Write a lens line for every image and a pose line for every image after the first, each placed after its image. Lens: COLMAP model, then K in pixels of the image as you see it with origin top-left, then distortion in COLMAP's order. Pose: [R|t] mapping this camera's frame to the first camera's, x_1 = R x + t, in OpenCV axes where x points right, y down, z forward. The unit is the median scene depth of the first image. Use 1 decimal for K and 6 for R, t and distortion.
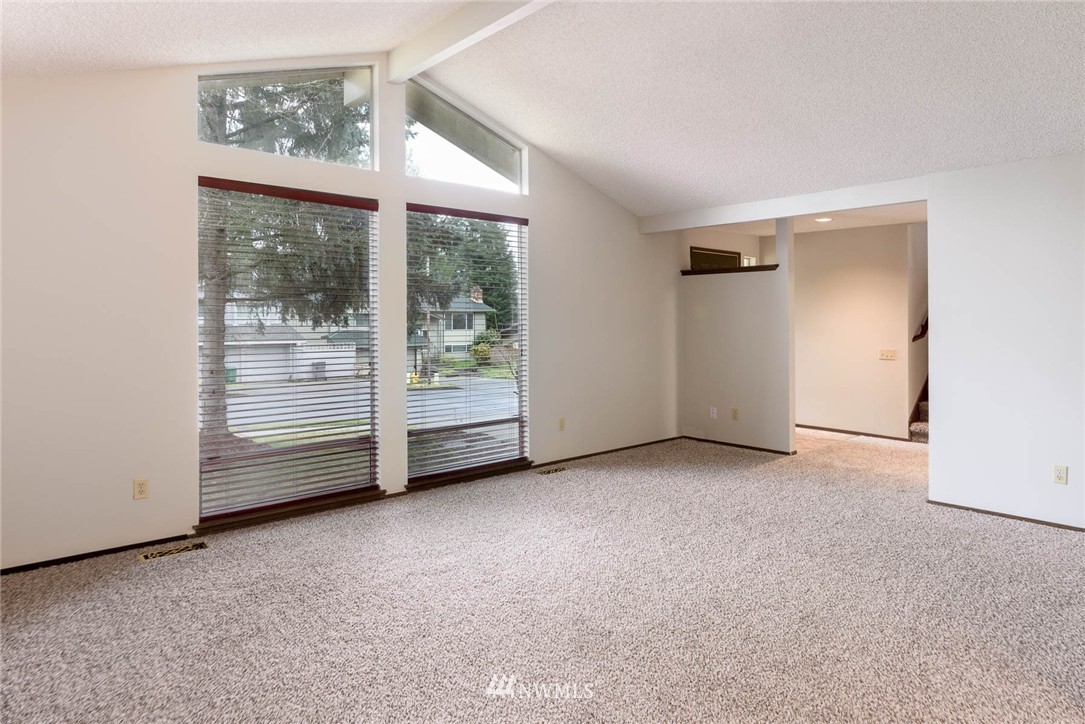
lens RADIAL K [[649.3, 0, 545.3], [0, 649.3, 305.7], [0, 0, 1]] dist [0.000418, -0.001563]
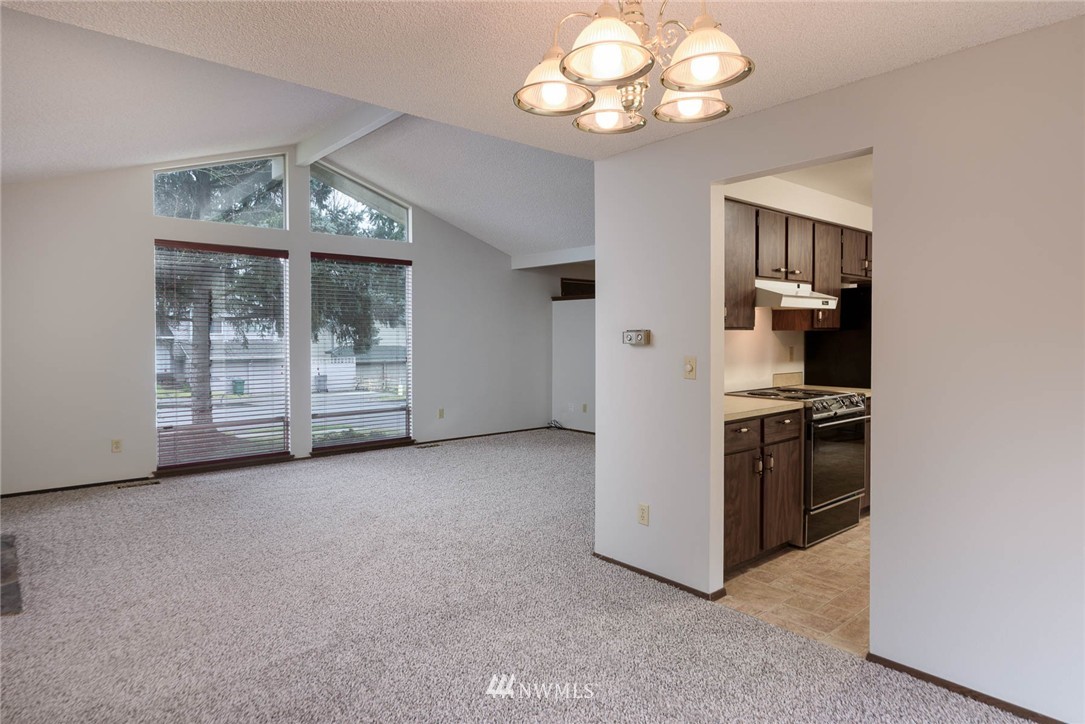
lens RADIAL K [[618.0, 0, 529.9], [0, 618.0, 329.0], [0, 0, 1]] dist [0.000060, -0.000270]
pose [[0.999888, 0.001413, -0.014875, 0.280017], [-0.001265, 0.999950, 0.009932, -0.004855], [0.014888, -0.009912, 0.999840, -0.329210]]
